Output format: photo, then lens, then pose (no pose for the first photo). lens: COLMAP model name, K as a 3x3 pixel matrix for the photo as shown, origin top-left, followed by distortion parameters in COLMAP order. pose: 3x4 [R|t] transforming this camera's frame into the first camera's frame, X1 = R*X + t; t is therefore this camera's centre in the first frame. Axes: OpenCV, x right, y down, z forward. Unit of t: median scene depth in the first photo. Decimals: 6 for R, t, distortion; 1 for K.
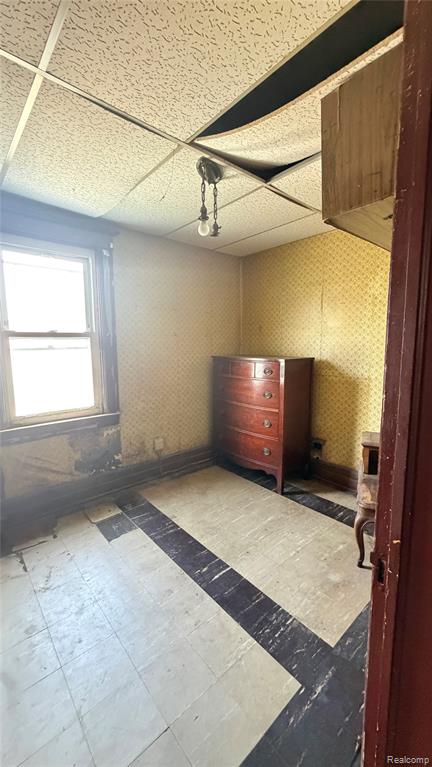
lens RADIAL K [[311.4, 0, 217.0], [0, 311.4, 382.9], [0, 0, 1]] dist [-0.000772, -0.000026]
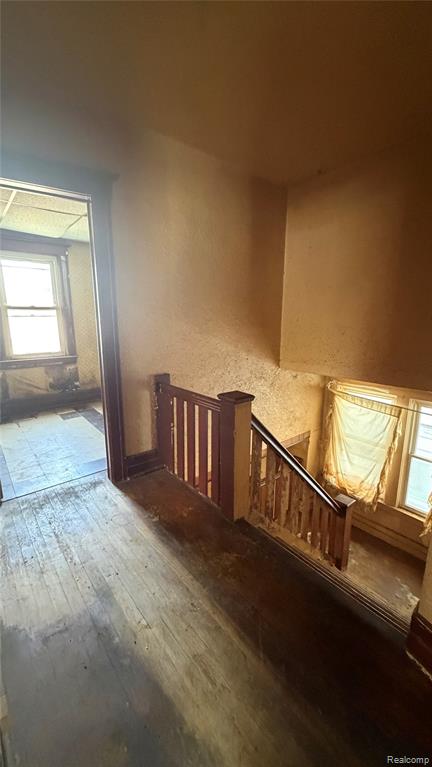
lens RADIAL K [[311.4, 0, 217.2], [0, 311.4, 382.2], [0, 0, 1]] dist [-0.000772, -0.000026]
pose [[0.999338, 0.013658, -0.033728, 0.530976], [-0.010861, 0.996592, 0.081765, 0.098464], [0.034730, -0.081345, 0.996081, -0.682617]]
